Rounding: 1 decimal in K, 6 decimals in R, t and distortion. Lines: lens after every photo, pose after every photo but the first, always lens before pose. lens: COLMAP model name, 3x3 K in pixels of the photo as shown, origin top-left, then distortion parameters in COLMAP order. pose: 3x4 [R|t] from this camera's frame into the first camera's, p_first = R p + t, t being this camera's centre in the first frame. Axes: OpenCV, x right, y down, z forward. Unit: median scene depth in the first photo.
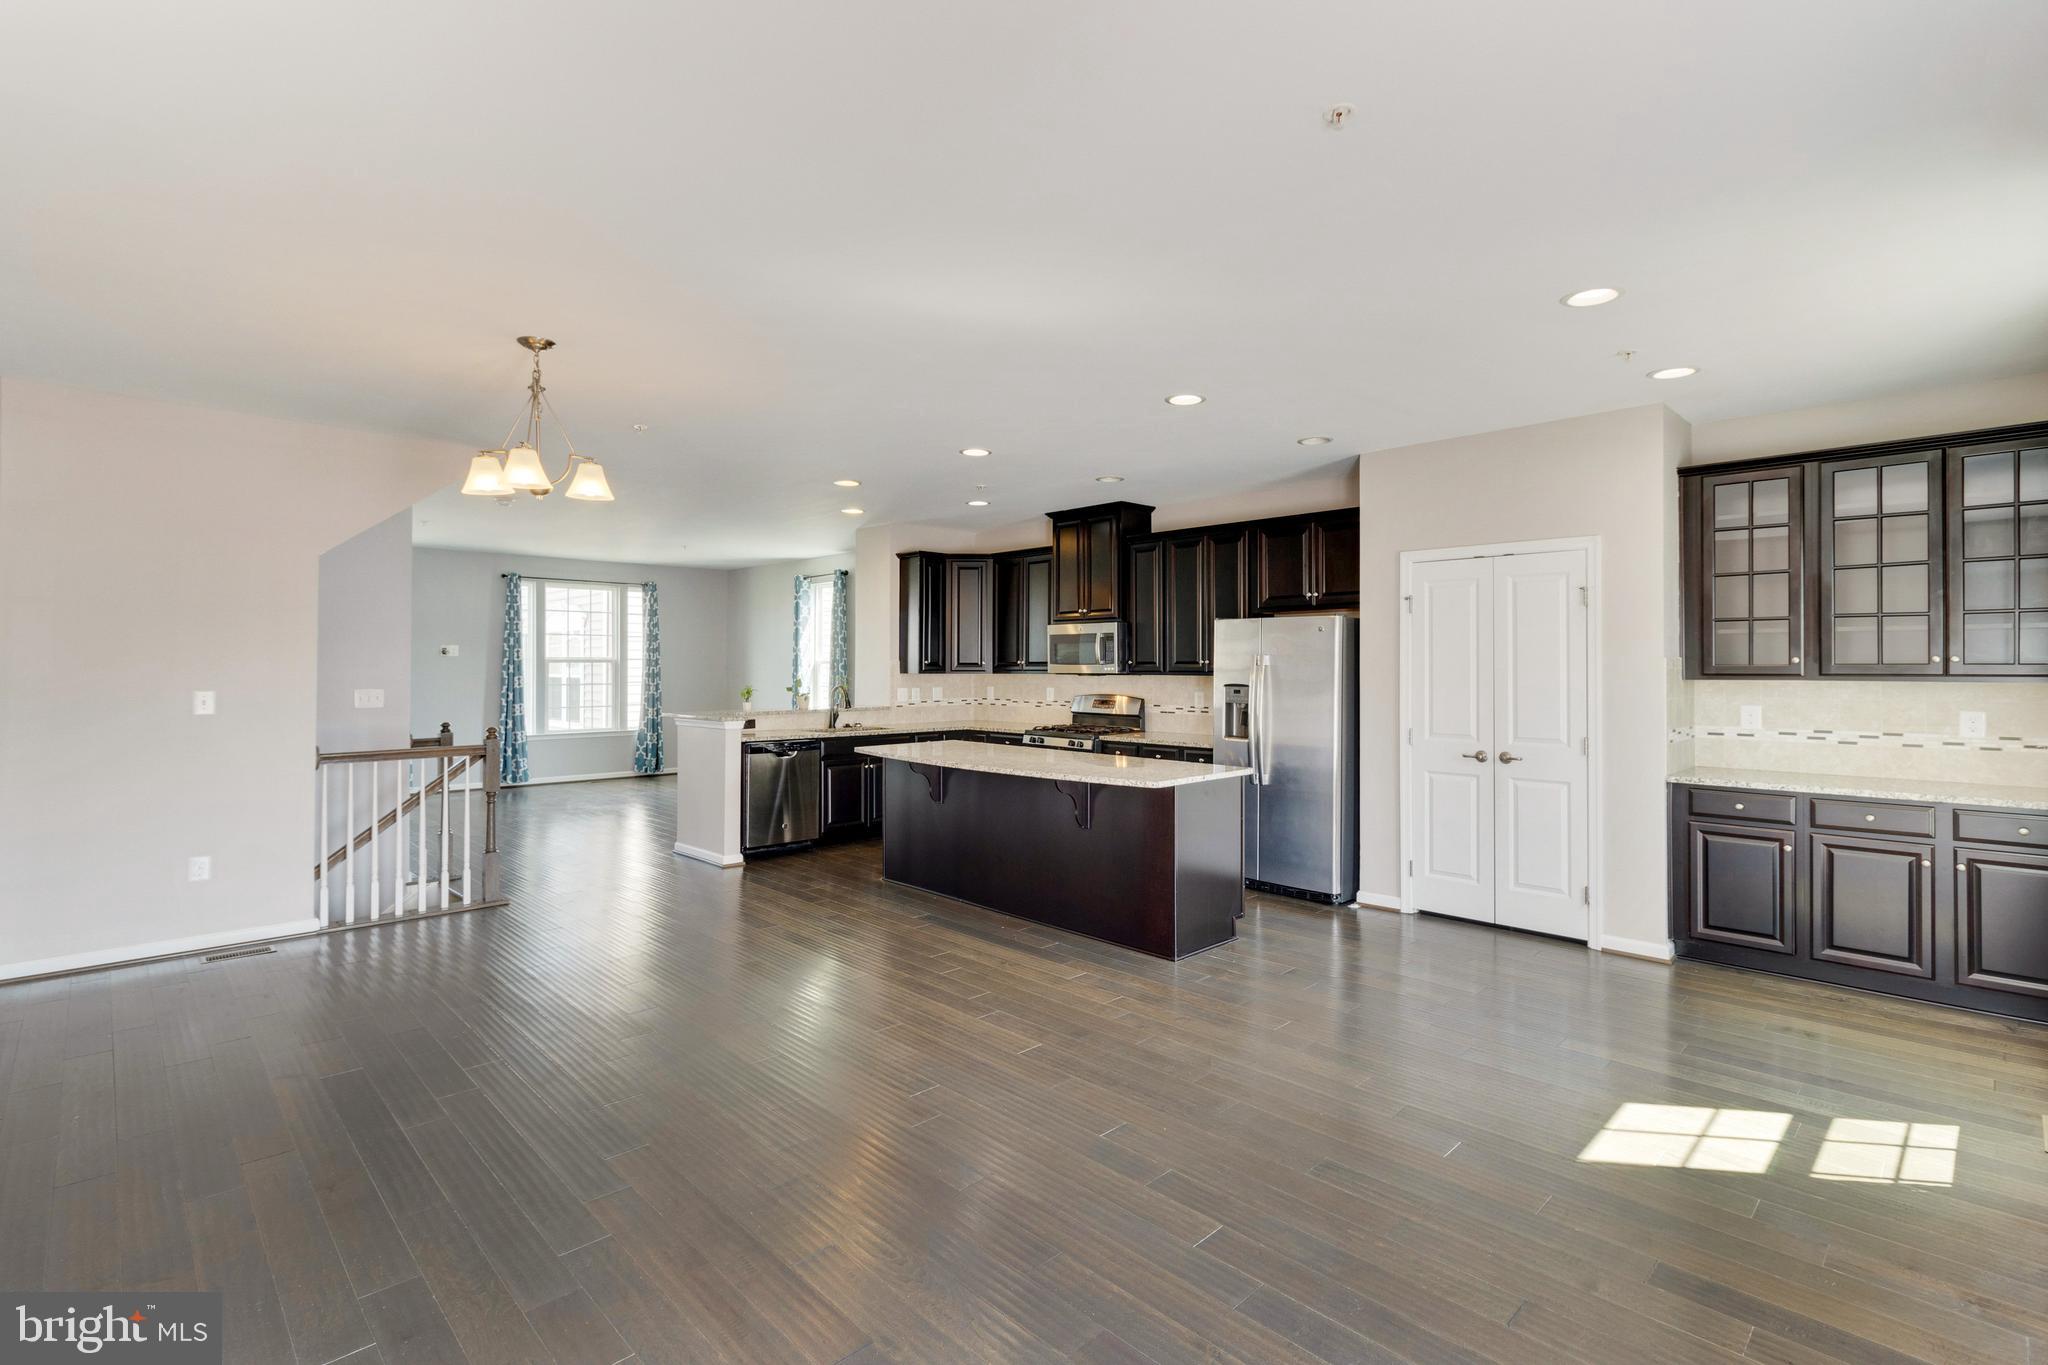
lens RADIAL K [[944.8, 0, 1007.9], [0, 944.8, 666.4], [0, 0, 1]] dist [-0.000866, -0.000594]
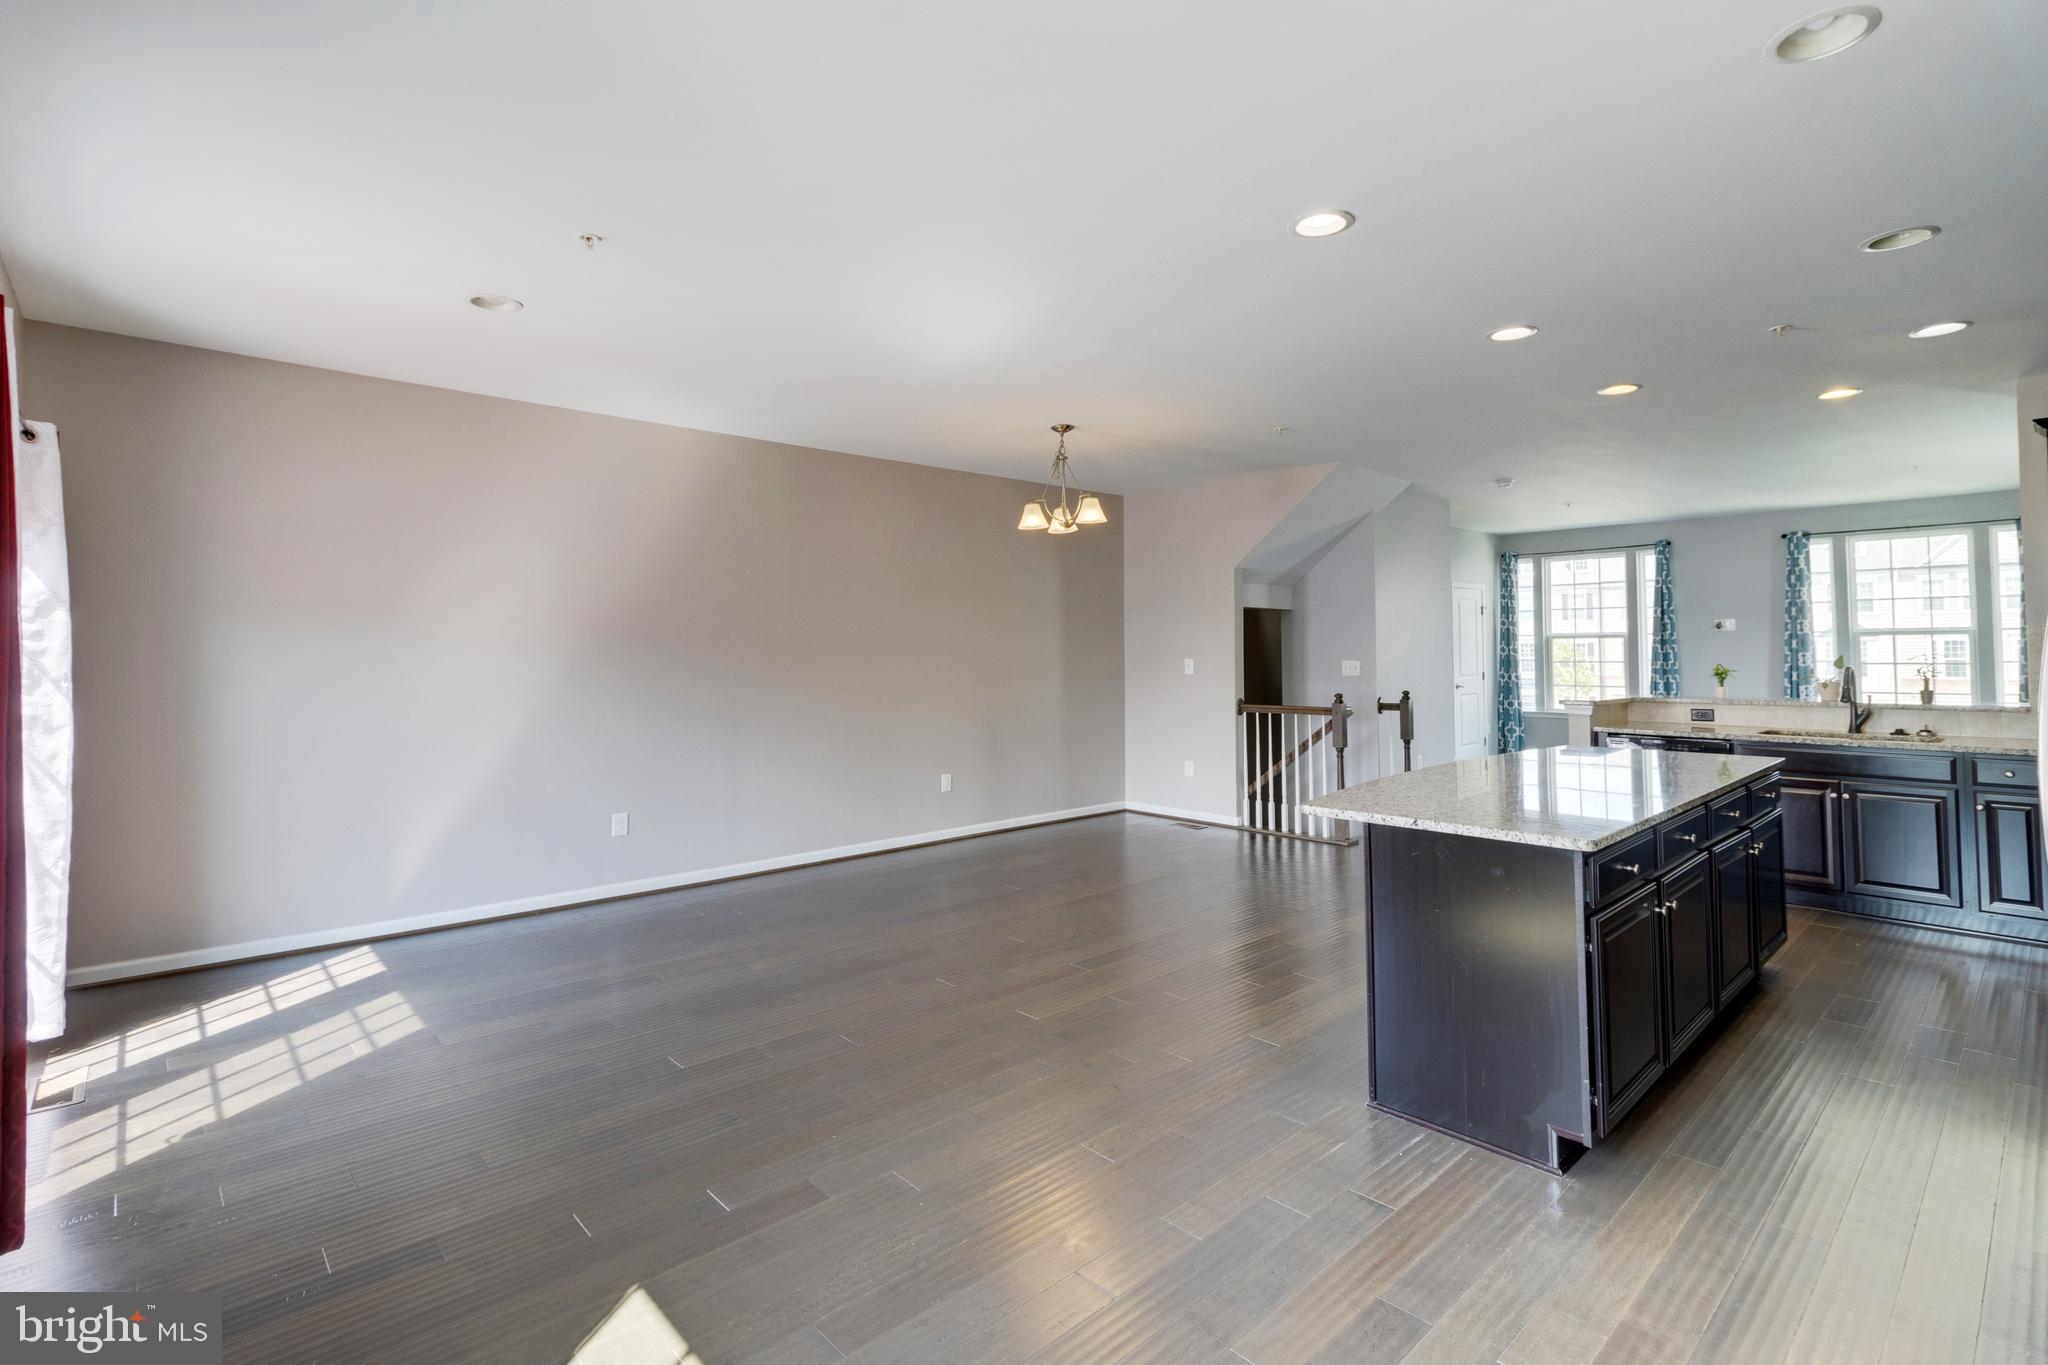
lens RADIAL K [[944.8, 0, 1036.7], [0, 944.8, 620.0], [0, 0, 1]] dist [-0.000866, -0.000594]
pose [[-0.015628, -0.033109, -0.999330, 0.438612], [0.007343, 0.999421, -0.033227, 0.005767], [0.999851, -0.007858, -0.015376, 0.427305]]
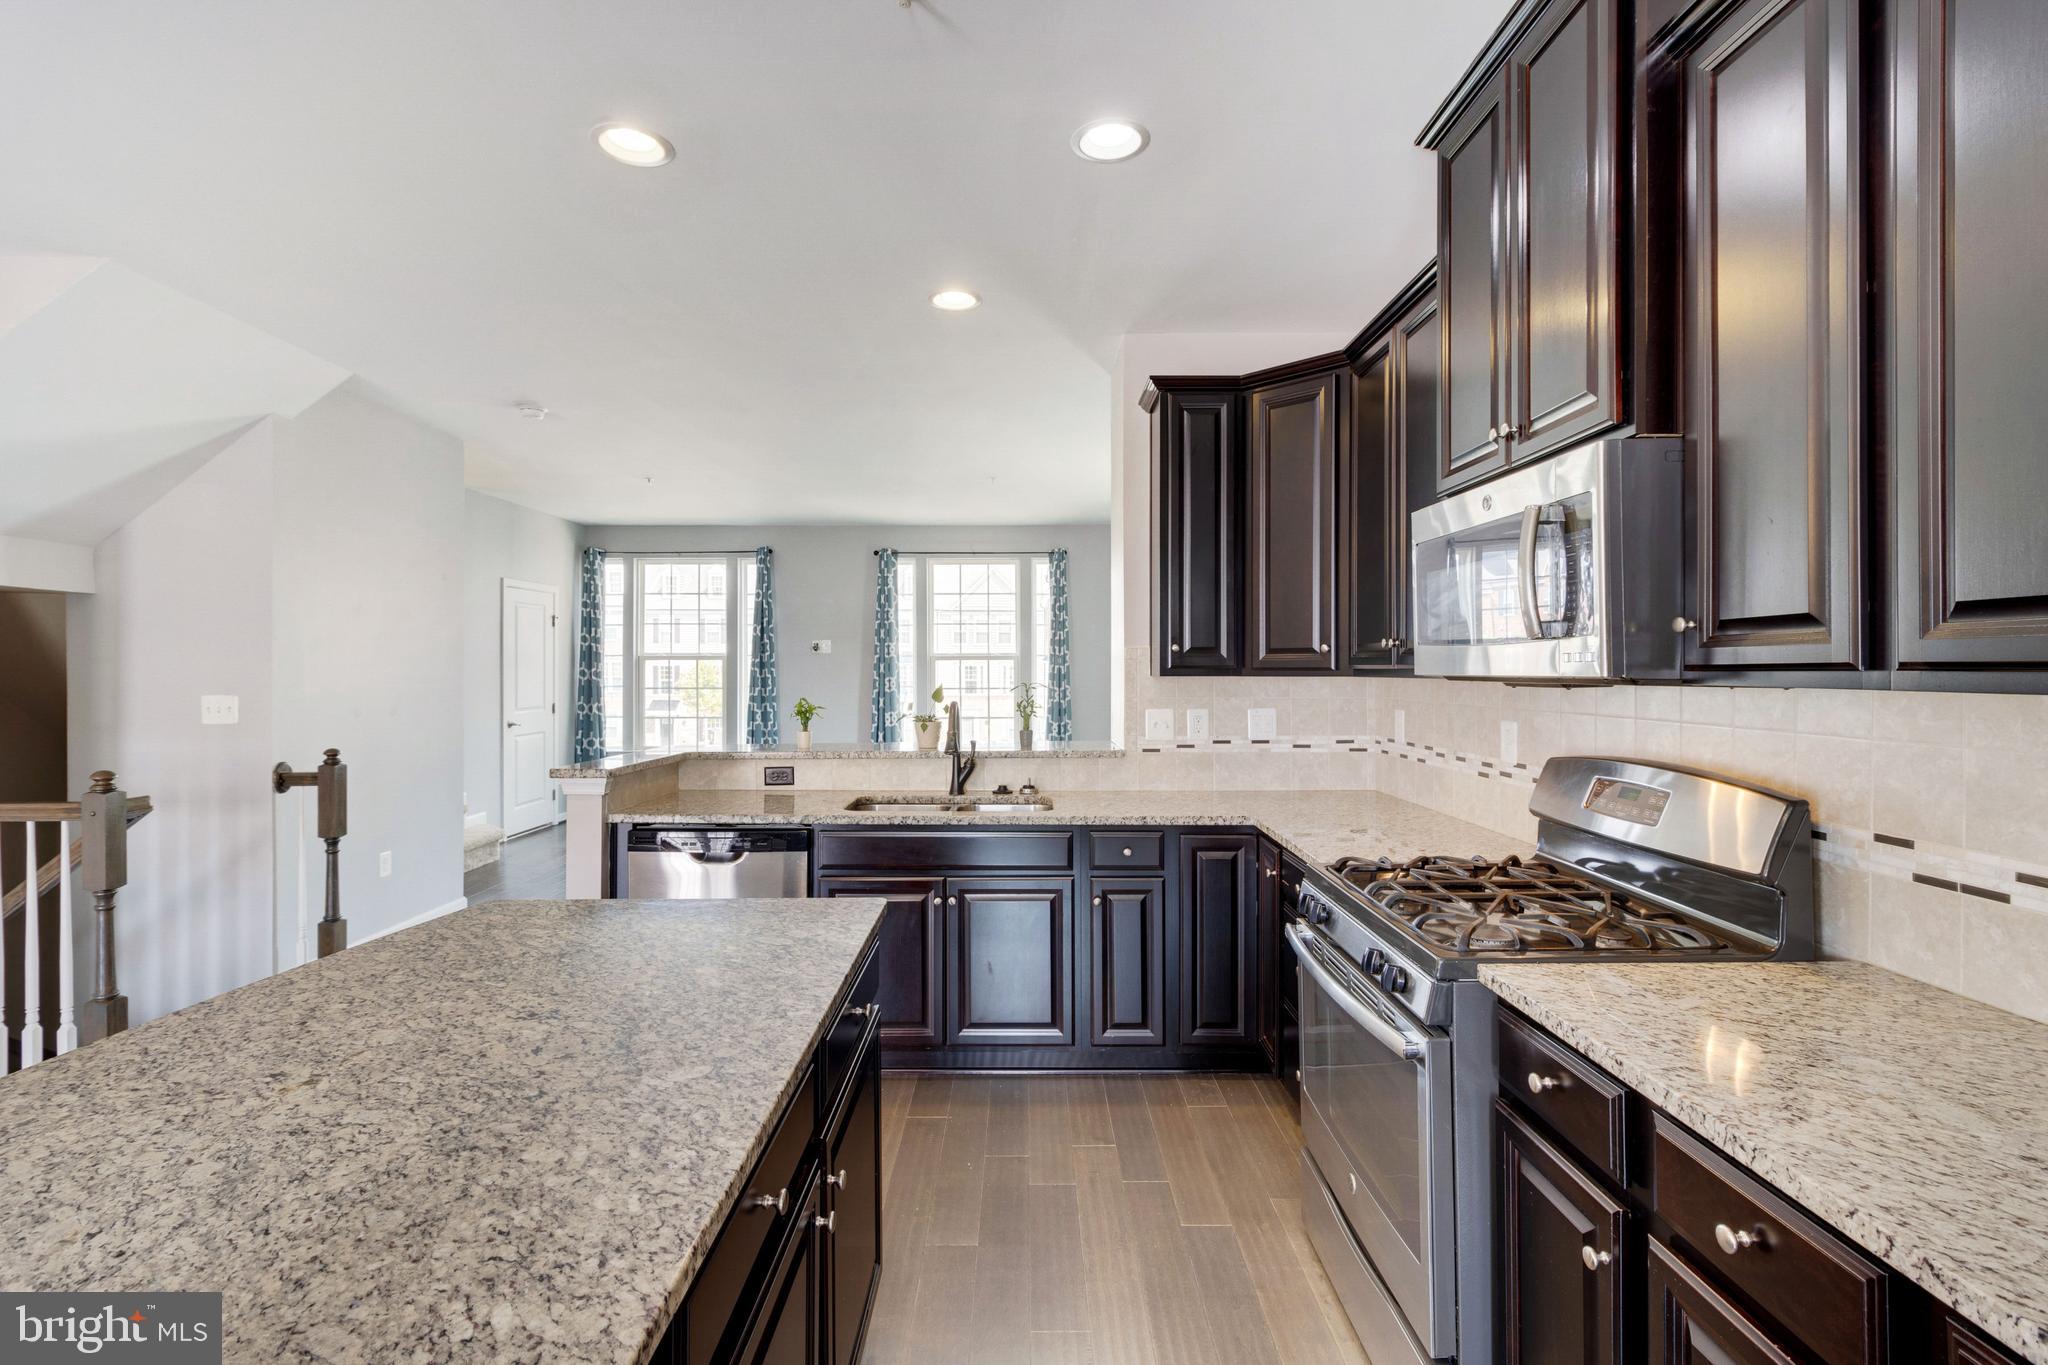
lens RADIAL K [[944.8, 0, 1023.8], [0, 944.8, 671.8], [0, 0, 1]] dist [-0.000866, -0.000594]
pose [[0.729011, 0.000324, -0.684502, 0.141652], [0.002389, 0.999993, 0.003017, 0.004593], [0.684498, -0.003835, 0.729005, 0.648057]]
